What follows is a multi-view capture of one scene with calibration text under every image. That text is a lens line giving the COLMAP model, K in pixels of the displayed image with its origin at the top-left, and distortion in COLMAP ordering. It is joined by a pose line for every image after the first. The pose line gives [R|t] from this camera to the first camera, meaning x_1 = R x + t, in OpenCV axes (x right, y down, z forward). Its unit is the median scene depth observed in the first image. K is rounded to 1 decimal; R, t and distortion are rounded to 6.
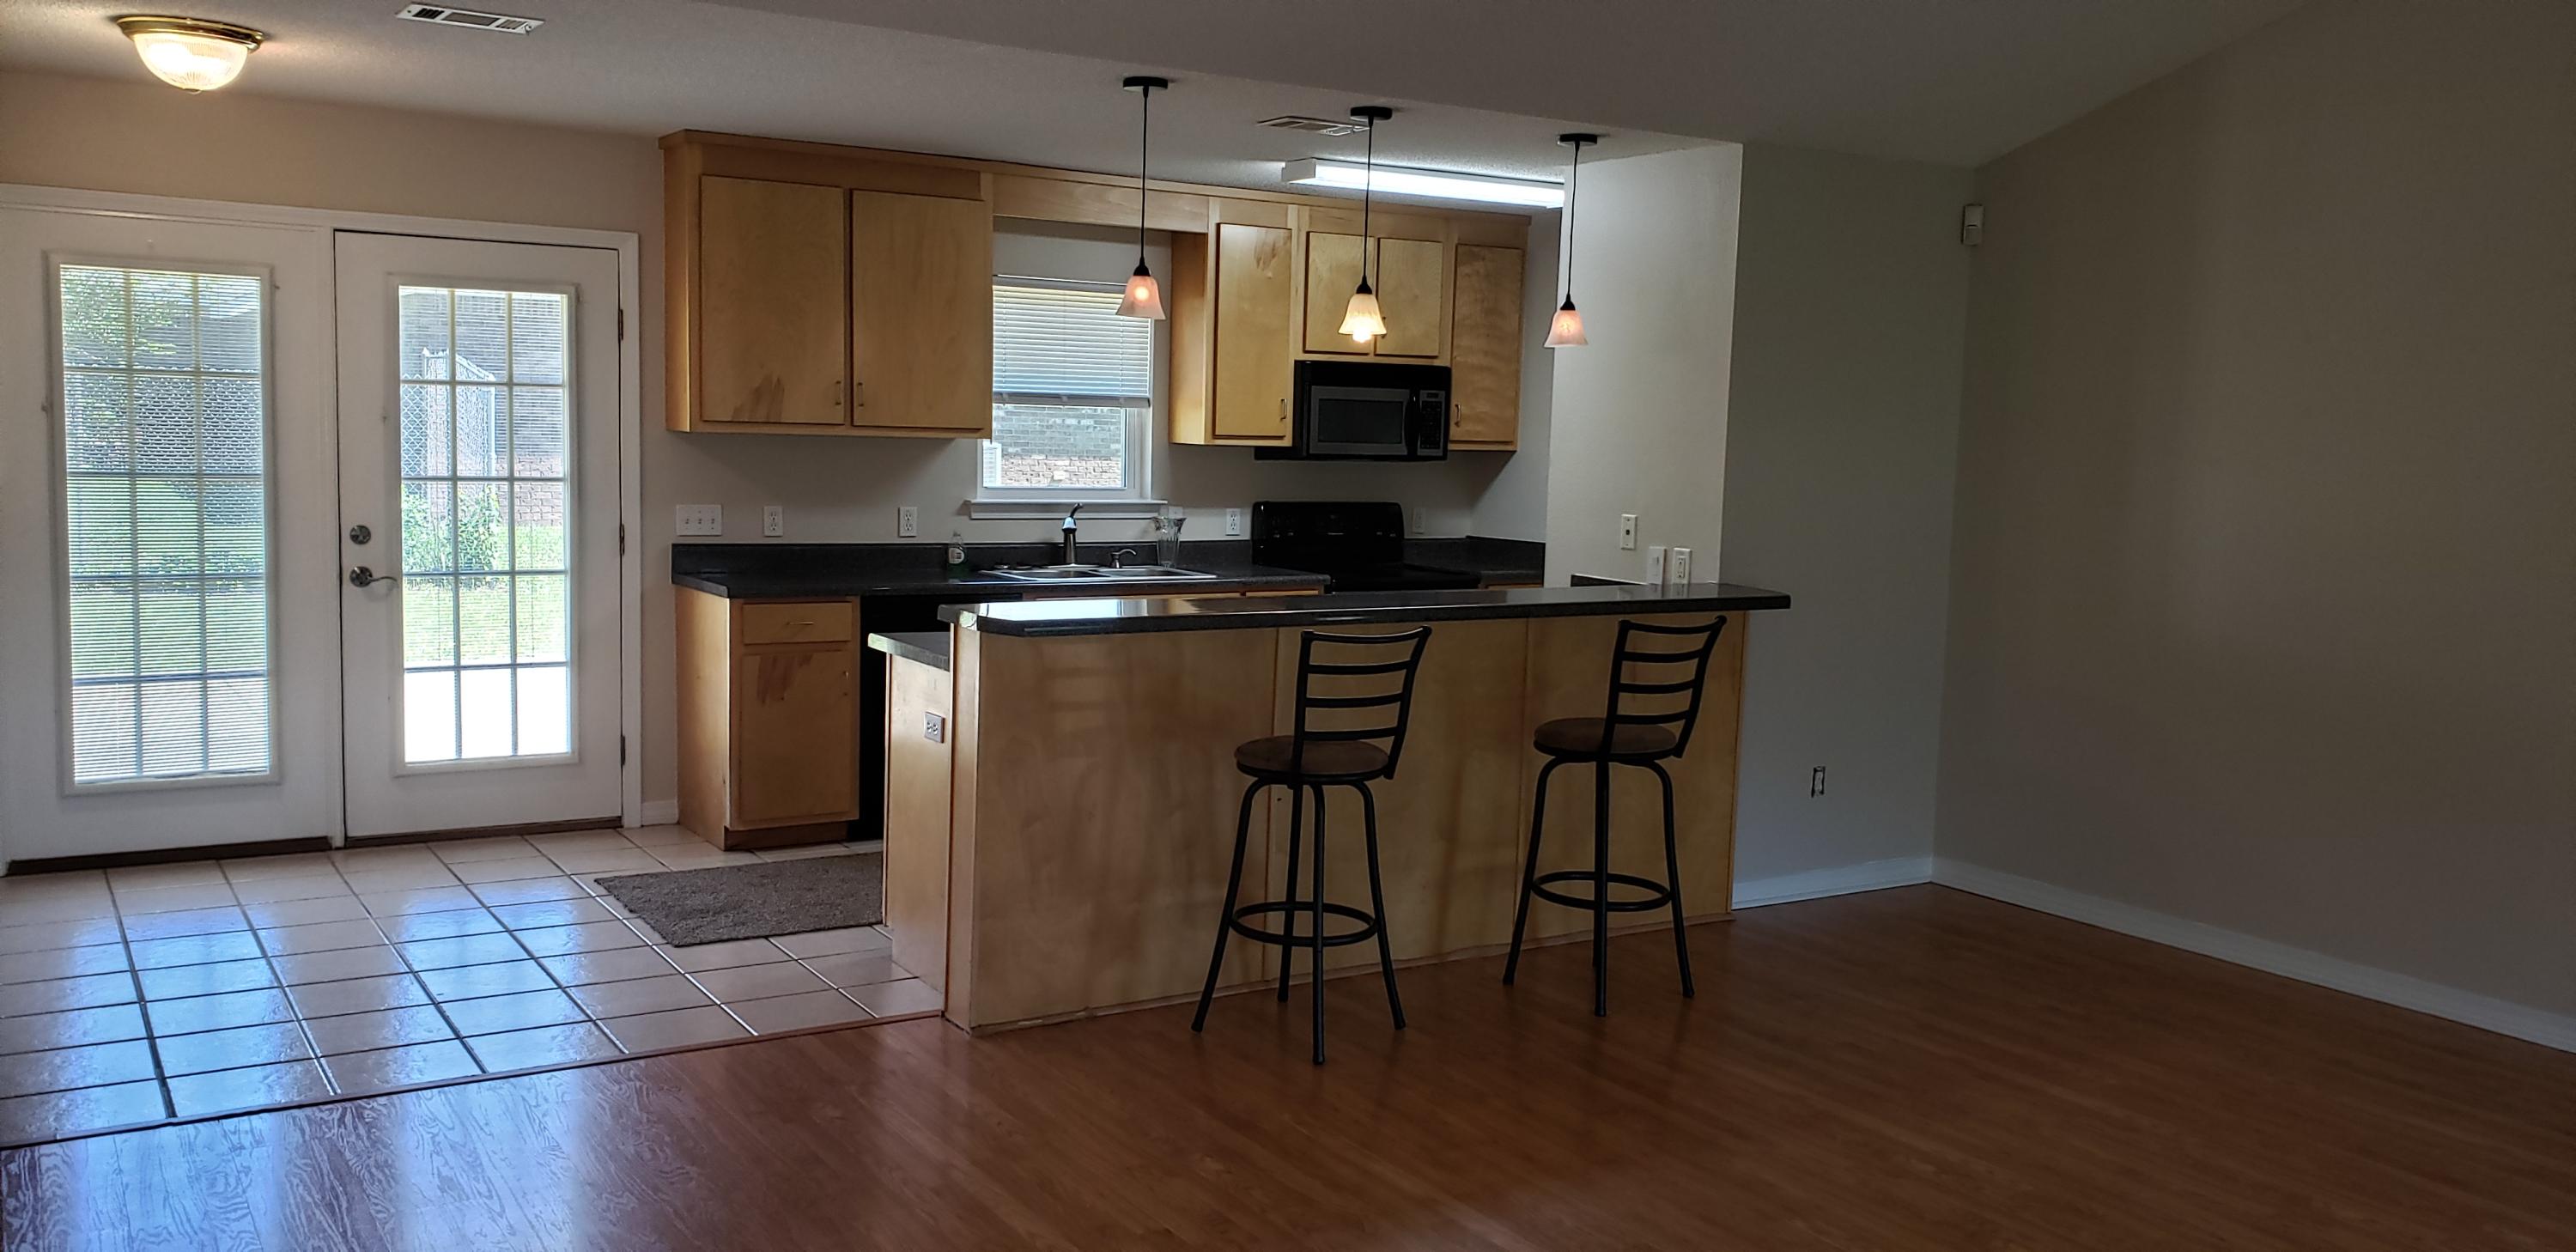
lens RADIAL K [[1998.8, 0, 1300.0], [0, 1998.8, 627.0], [0, 0, 1]] dist [0.060023, -0.031822]
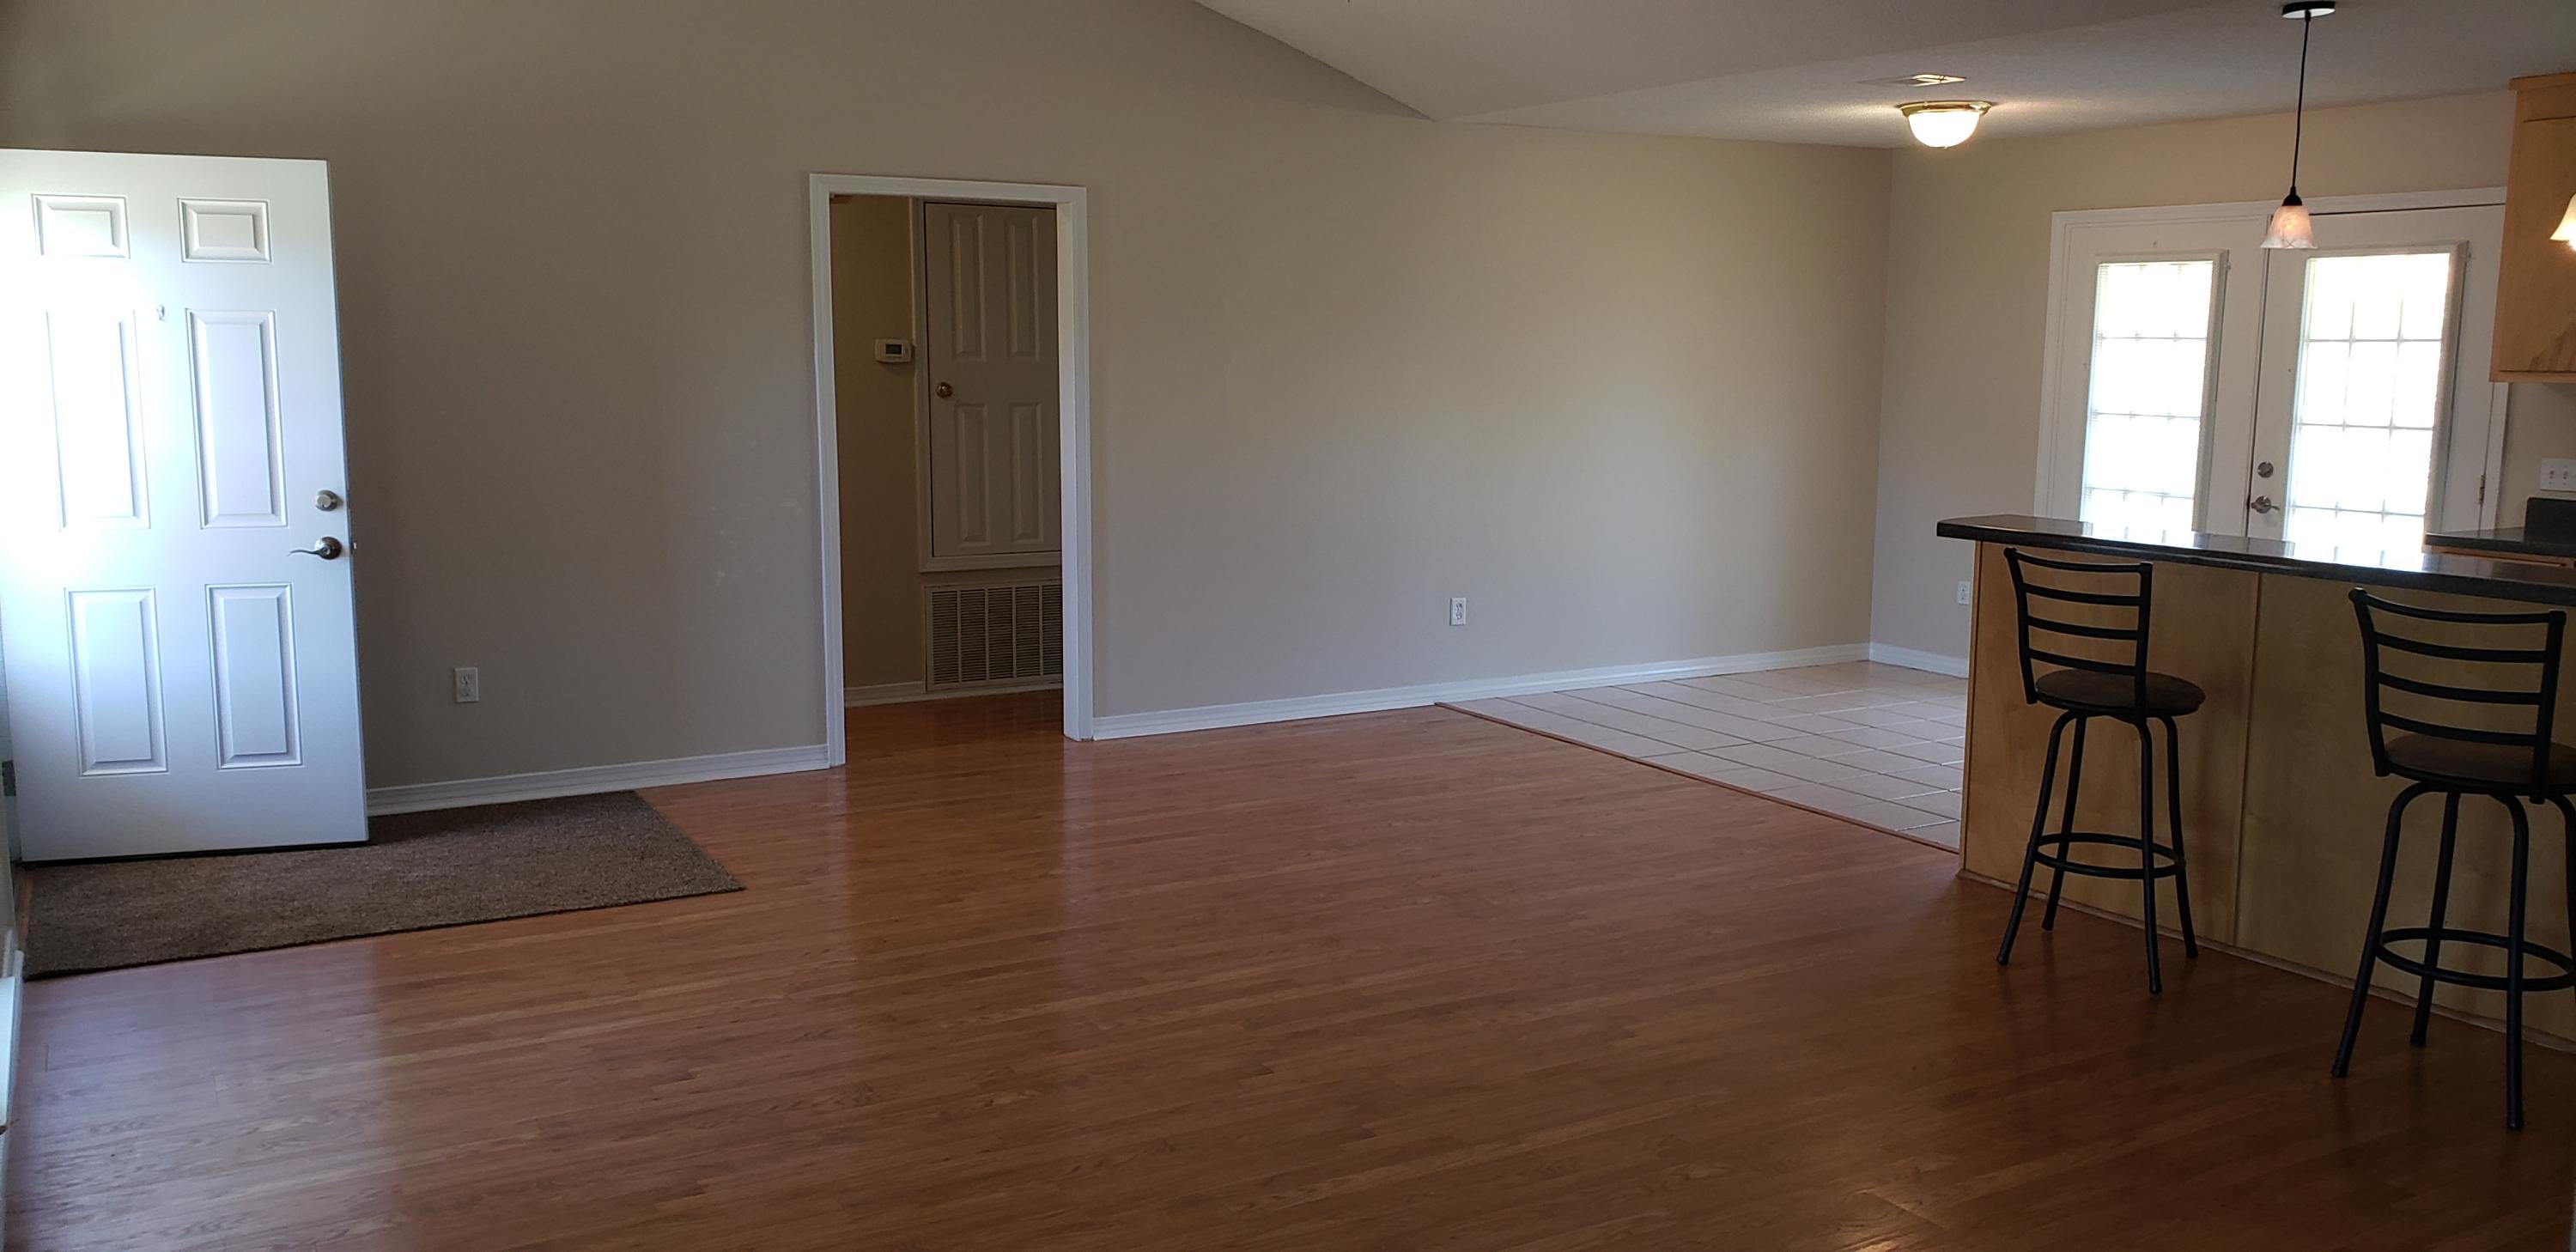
lens RADIAL K [[1998.8, 0, 1278.7], [0, 1998.8, 628.9], [0, 0, 1]] dist [0.060023, -0.031822]
pose [[-0.040877, 0.111978, -0.992870, 0.622231], [-0.116610, 0.986375, 0.116046, -0.019197], [0.992336, 0.120522, -0.027262, 0.374065]]
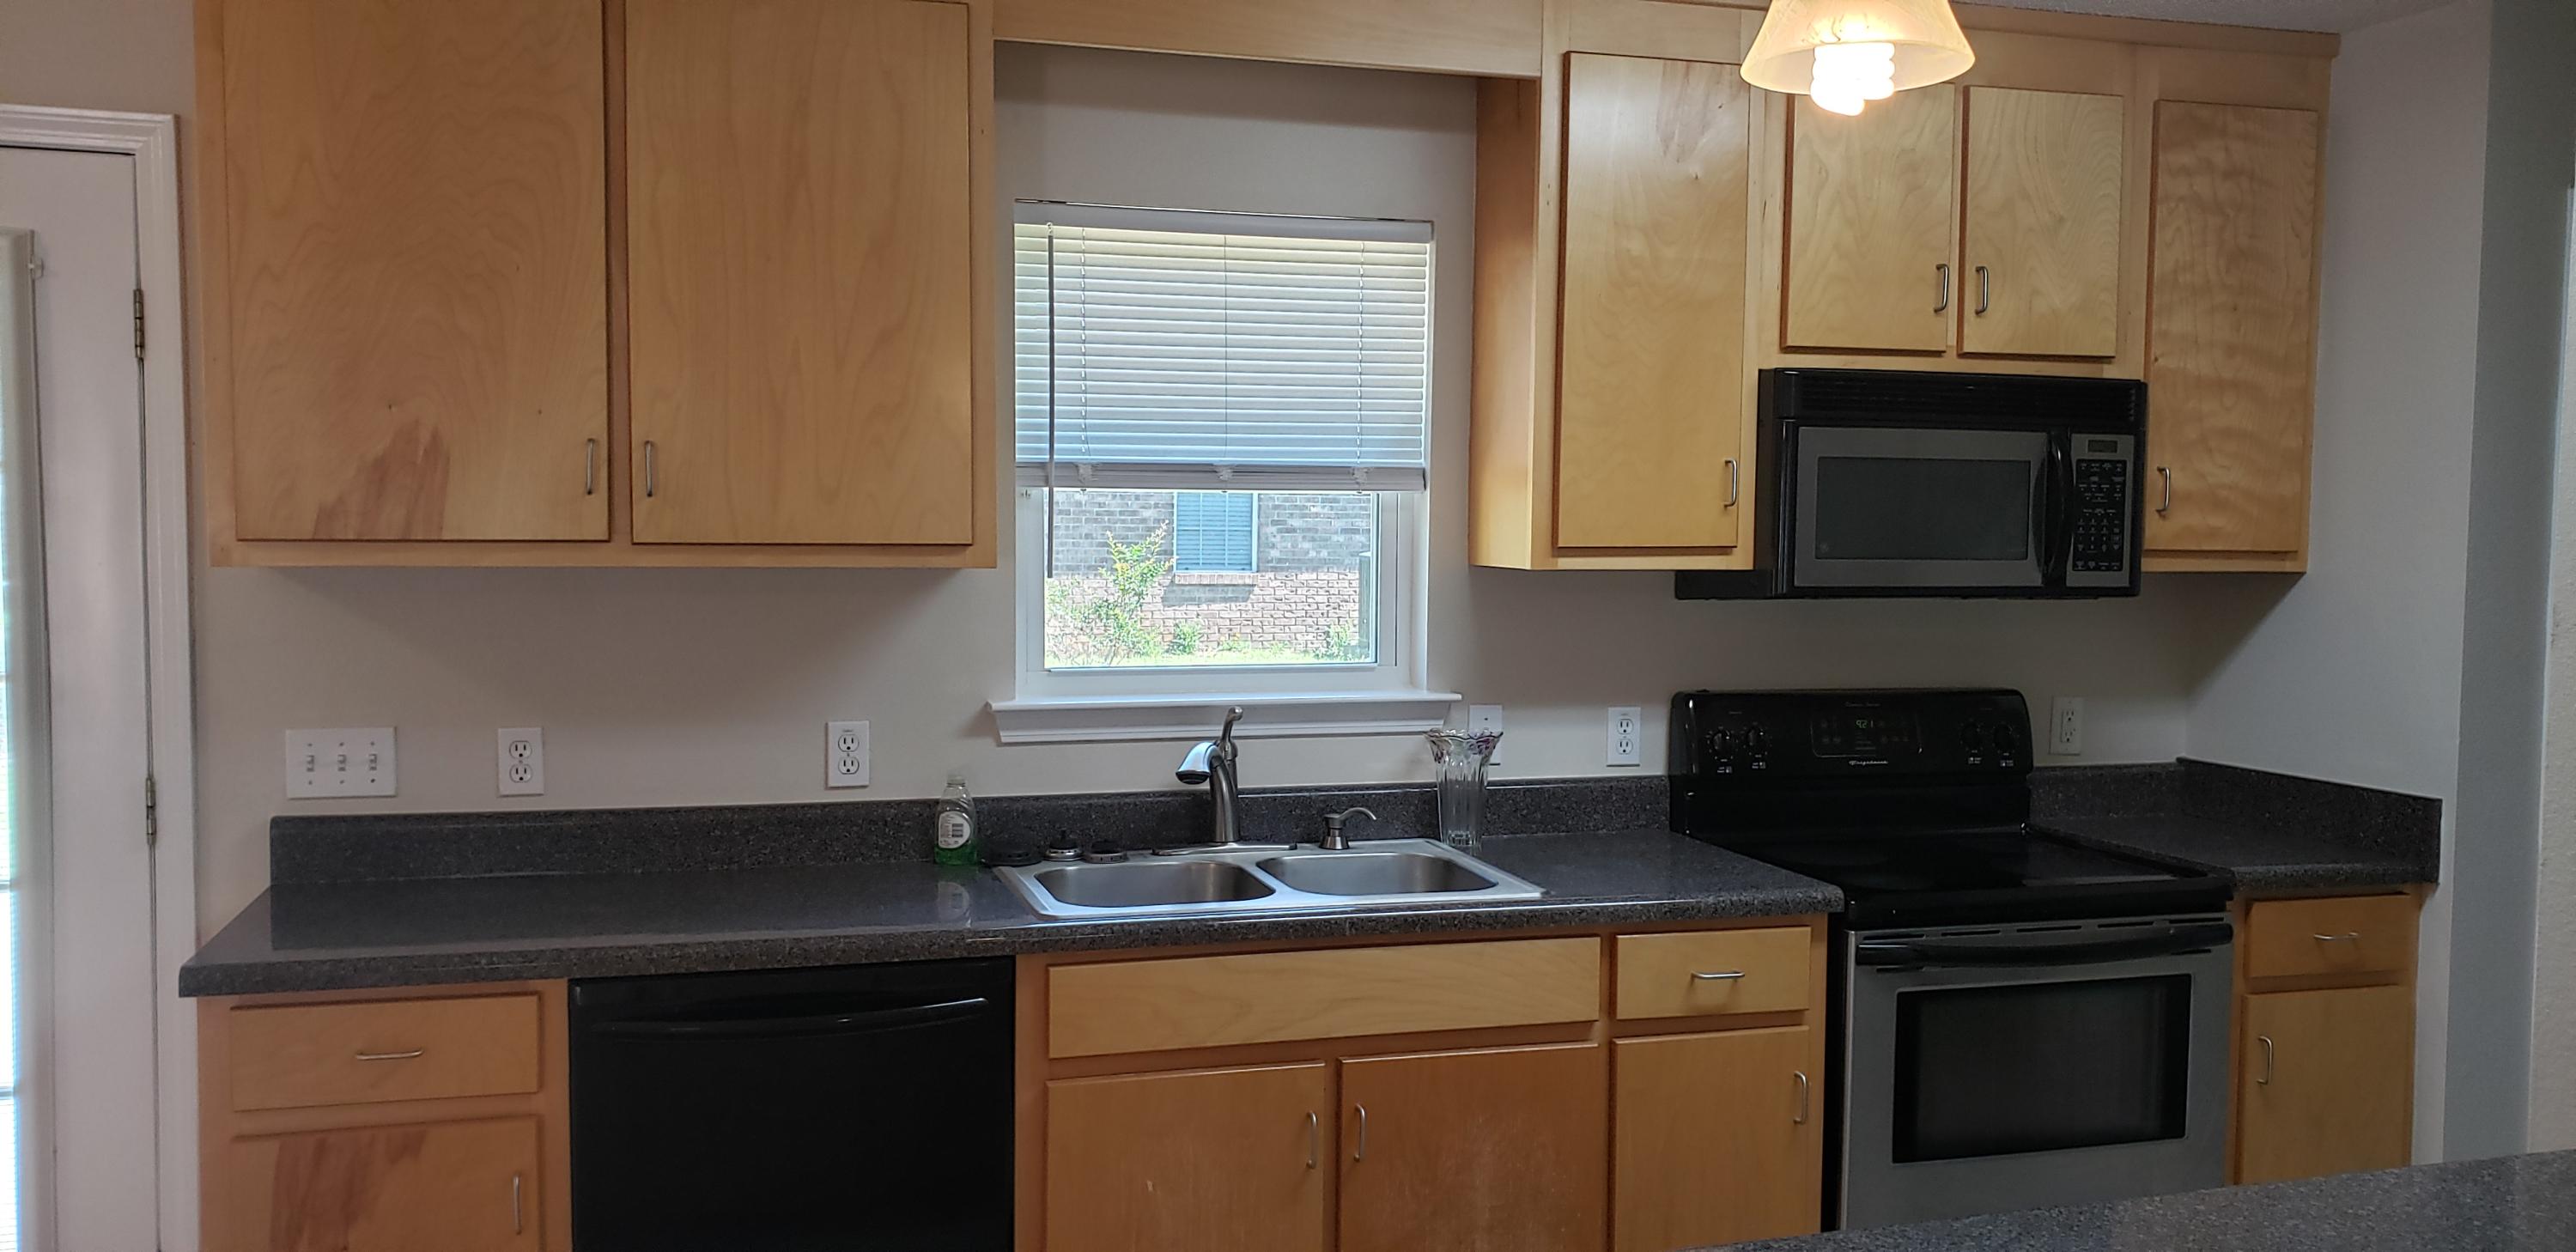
lens RADIAL K [[1998.8, 0, 1270.0], [0, 1998.8, 629.8], [0, 0, 1]] dist [0.060023, -0.031822]
pose [[0.954892, -0.003003, -0.296938, 0.025355], [-0.011901, 0.998758, -0.048372, -0.055633], [0.296715, 0.049724, 0.953671, 0.560258]]
